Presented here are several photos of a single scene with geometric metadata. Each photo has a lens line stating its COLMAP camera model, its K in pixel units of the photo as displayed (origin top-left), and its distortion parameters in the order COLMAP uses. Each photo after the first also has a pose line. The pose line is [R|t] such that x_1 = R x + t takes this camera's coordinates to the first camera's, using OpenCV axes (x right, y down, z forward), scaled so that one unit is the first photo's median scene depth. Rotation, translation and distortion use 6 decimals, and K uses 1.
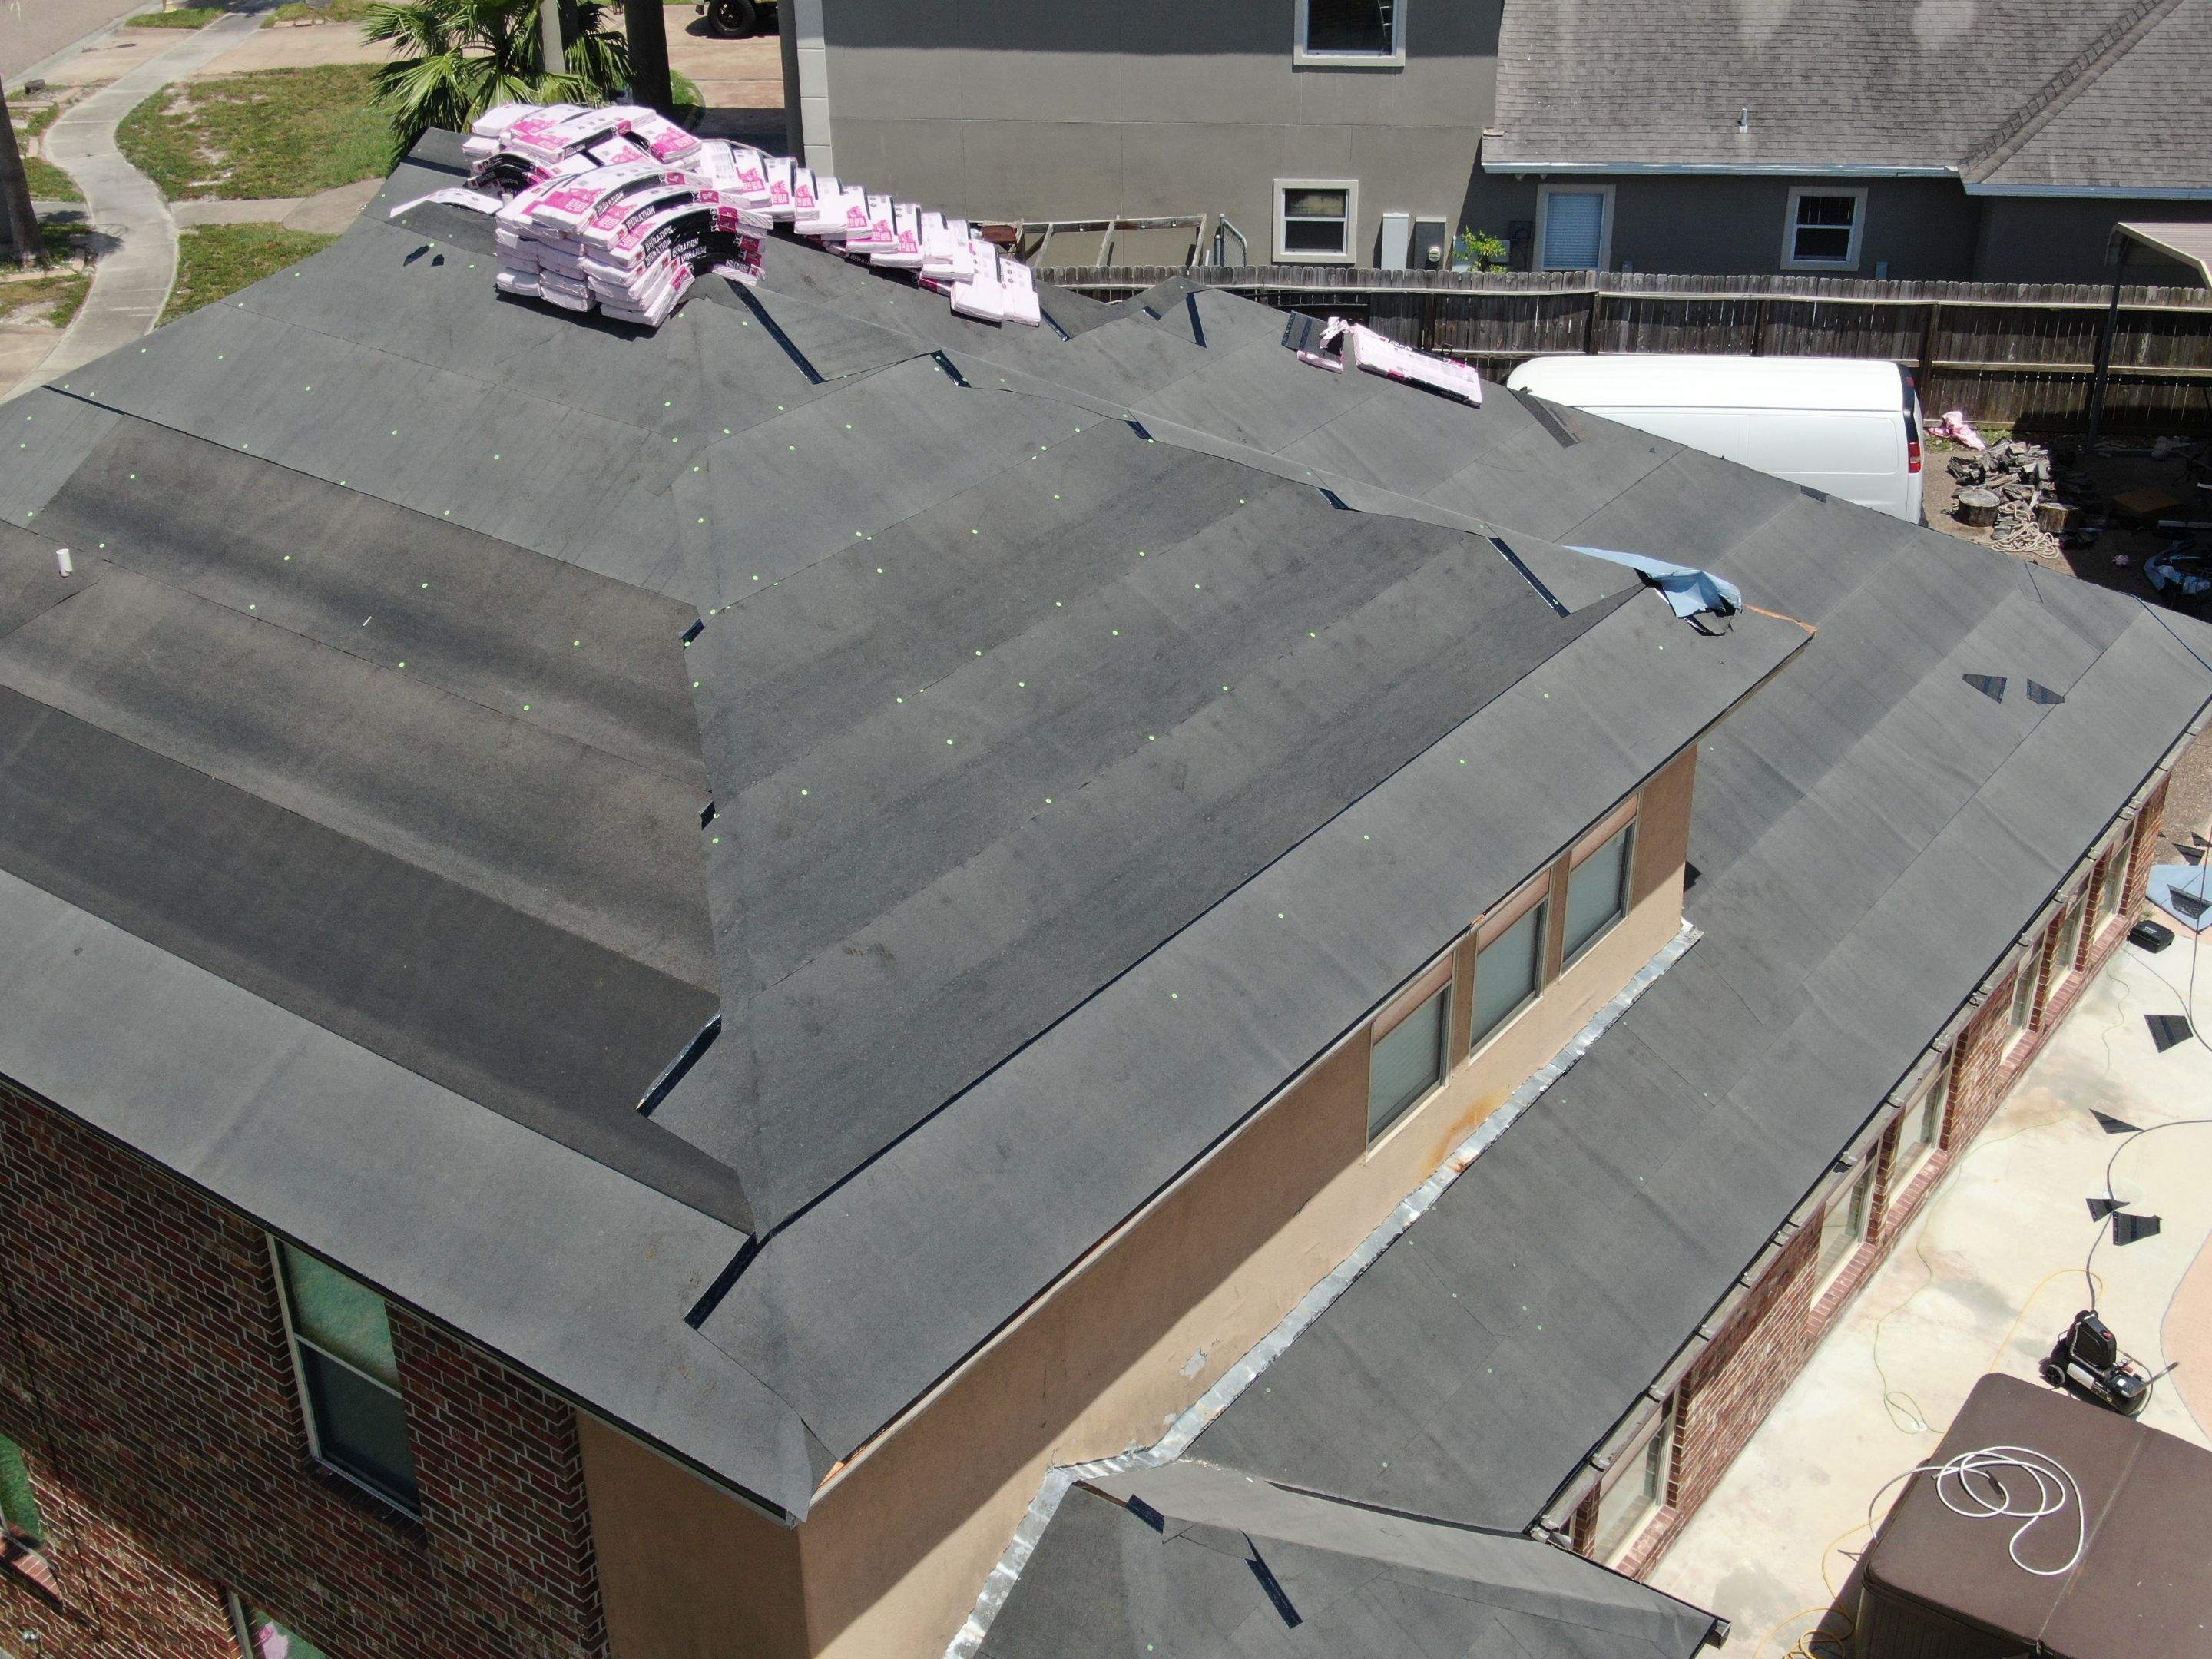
lens RADIAL K [[2681.4, 0, 1105.4], [0, 2681.4, 837.2], [0, 0, 1]] dist [0.130425, -0.509476]
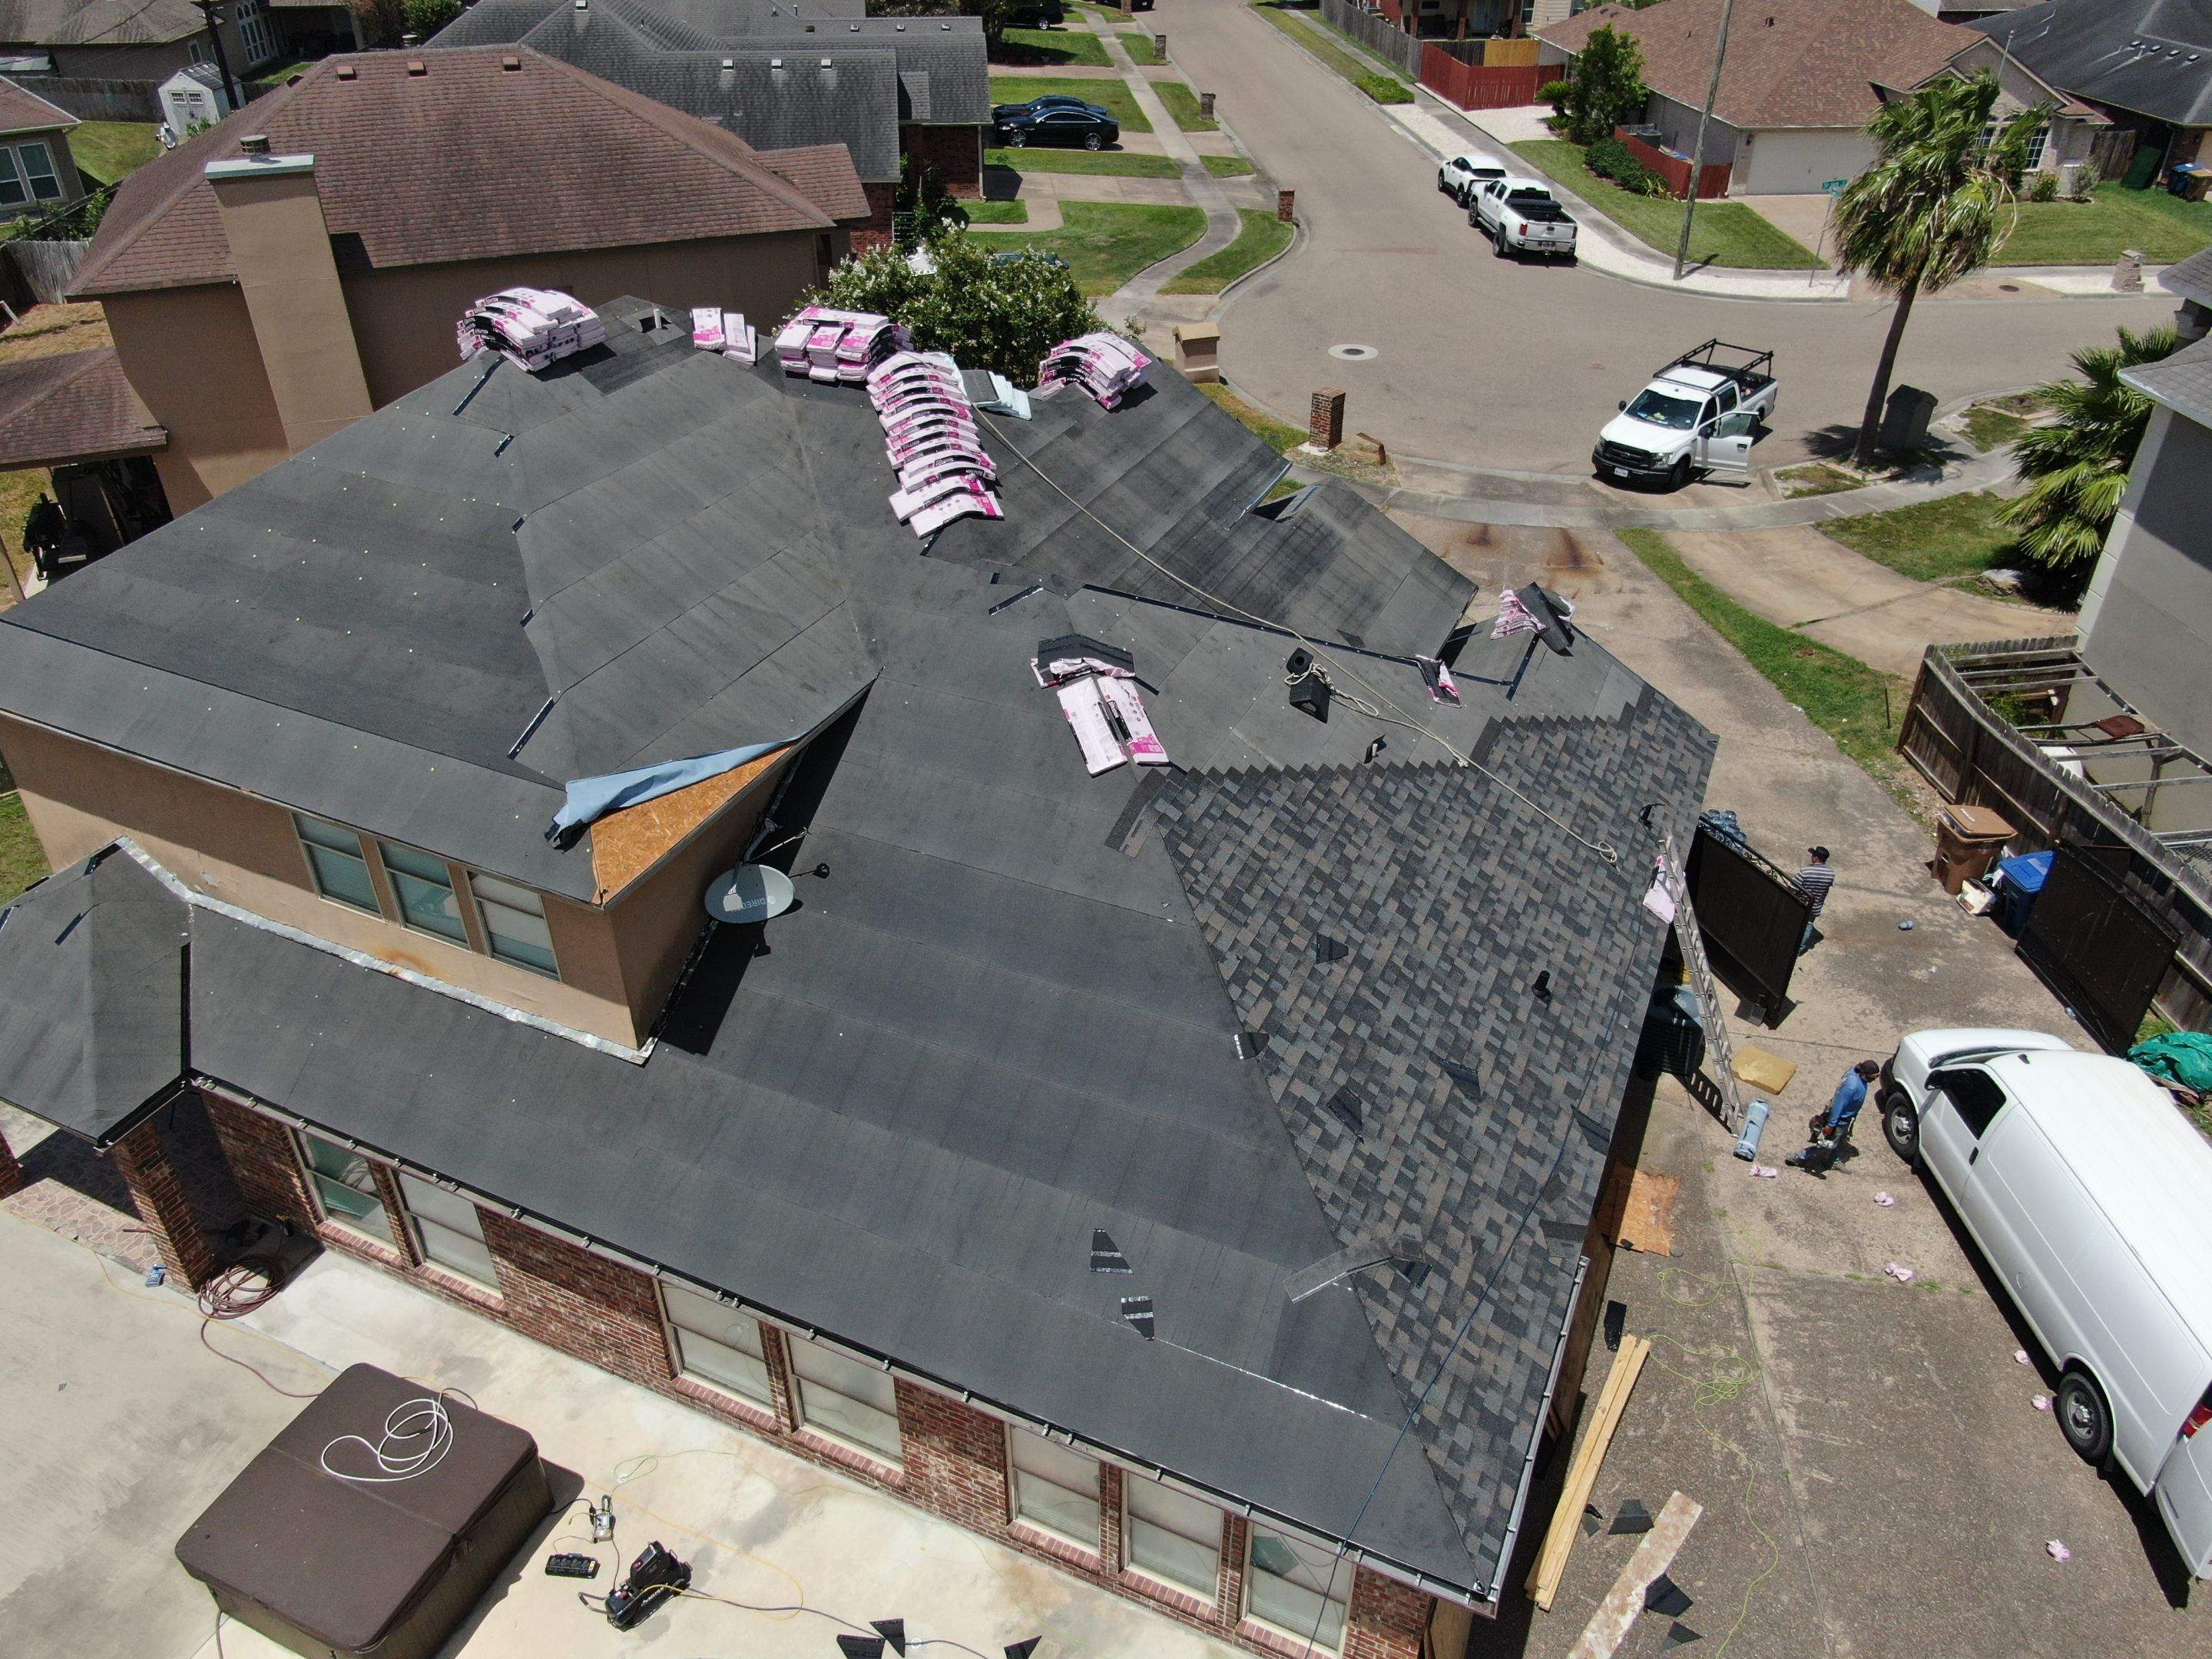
lens RADIAL K [[1587.3, 0, 1103.3], [0, 1587.3, 830.8], [0, 0, 1]] dist [-0.015131, 0.004876]
pose [[0.198810, 0.557711, -0.805874, 0.763222], [-0.495873, 0.766509, 0.408135, -0.452515], [0.845331, 0.318470, 0.428944, 0.711526]]
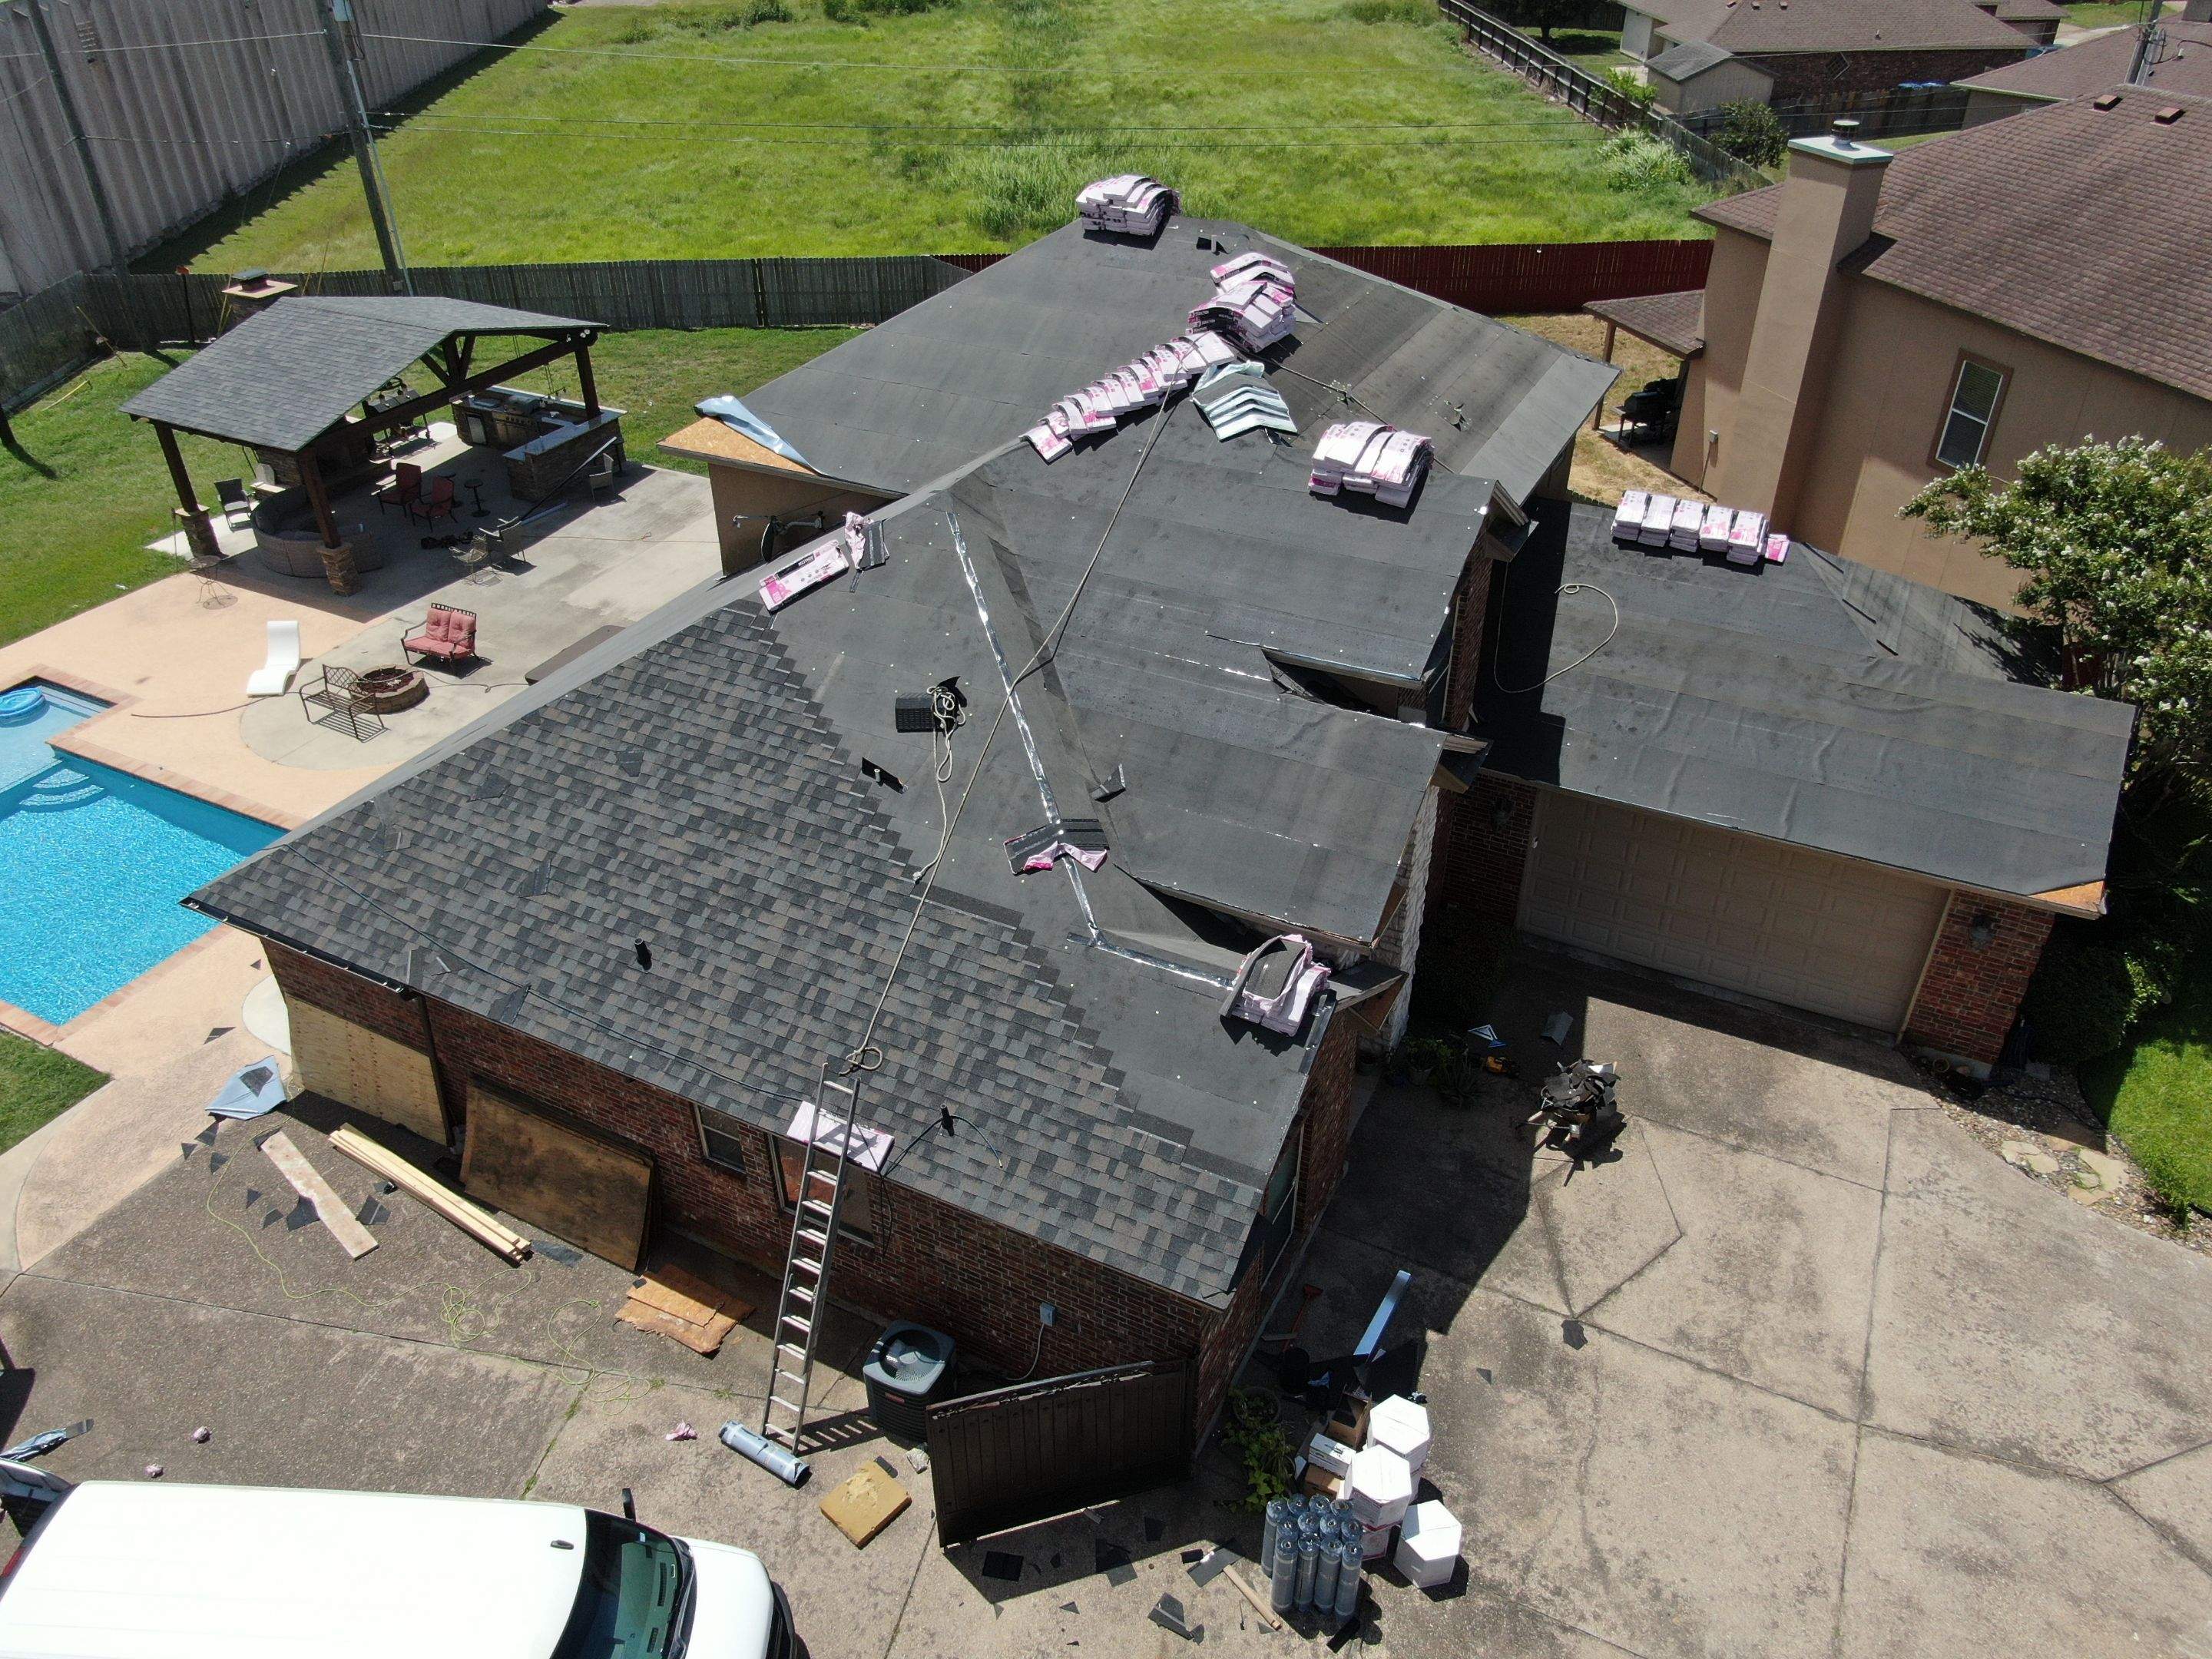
lens RADIAL K [[1591.6, 0, 1110.3], [0, 1591.6, 828.9], [0, 0, 1]] dist [-0.014971, 0.006411]
pose [[-0.986588, 0.105257, -0.124762, 0.070195], [-0.067305, 0.434008, 0.898392, -0.970898], [0.148709, 0.894739, -0.421102, 1.586552]]
